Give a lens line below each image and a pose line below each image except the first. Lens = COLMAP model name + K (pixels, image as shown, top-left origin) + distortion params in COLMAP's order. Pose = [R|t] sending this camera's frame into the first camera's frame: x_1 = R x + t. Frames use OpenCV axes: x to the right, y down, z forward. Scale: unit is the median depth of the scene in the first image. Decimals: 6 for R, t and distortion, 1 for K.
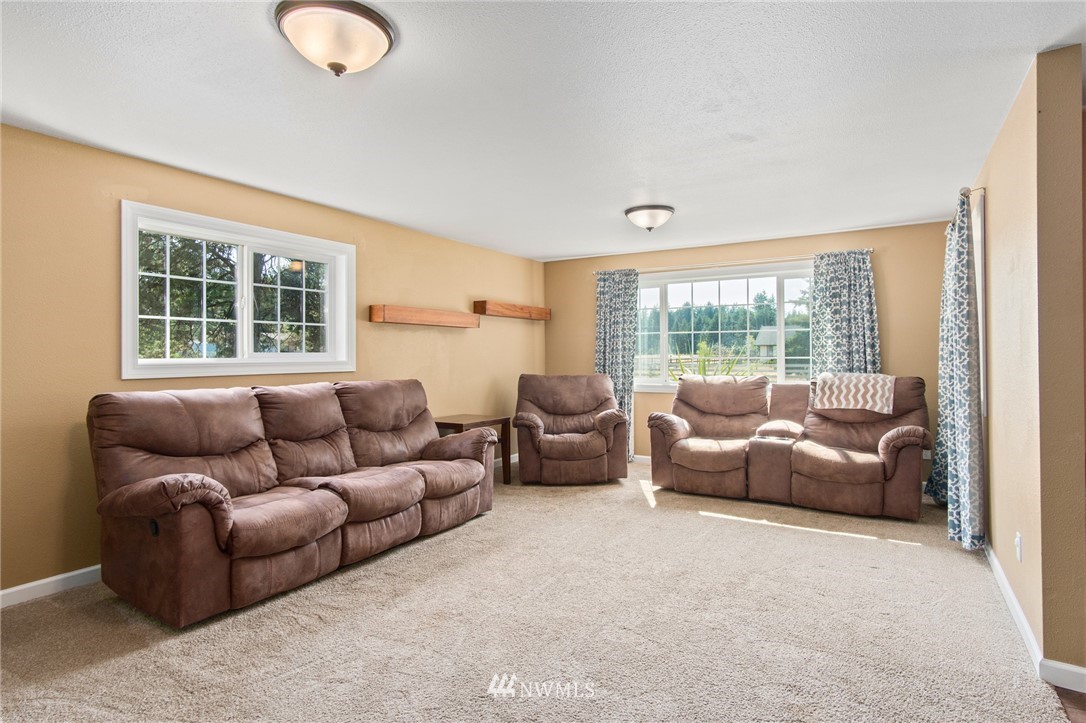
lens RADIAL K [[581.5, 0, 543.1], [0, 581.5, 358.1], [0, 0, 1]] dist [0.005300, 0.000612]
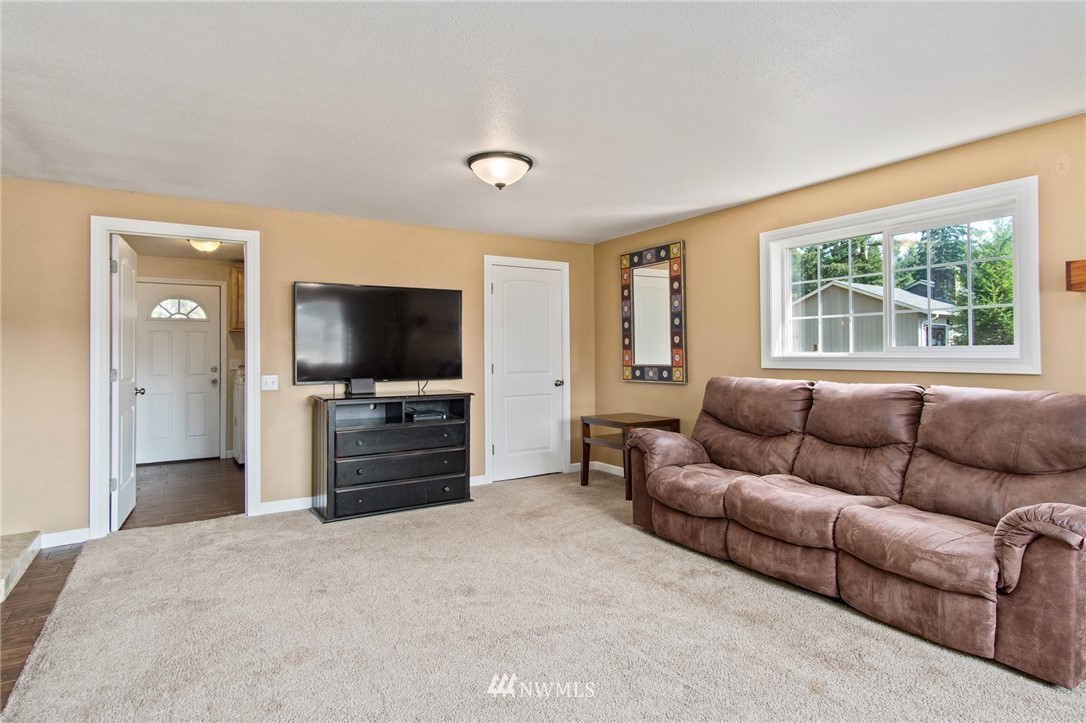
lens RADIAL K [[581.5, 0, 543.5], [0, 581.5, 351.9], [0, 0, 1]] dist [0.005300, 0.000612]
pose [[-0.442281, 0.013319, -0.896778, 0.609619], [0.008569, 0.999907, 0.010624, -0.016714], [0.896835, -0.002985, -0.442354, 1.002576]]
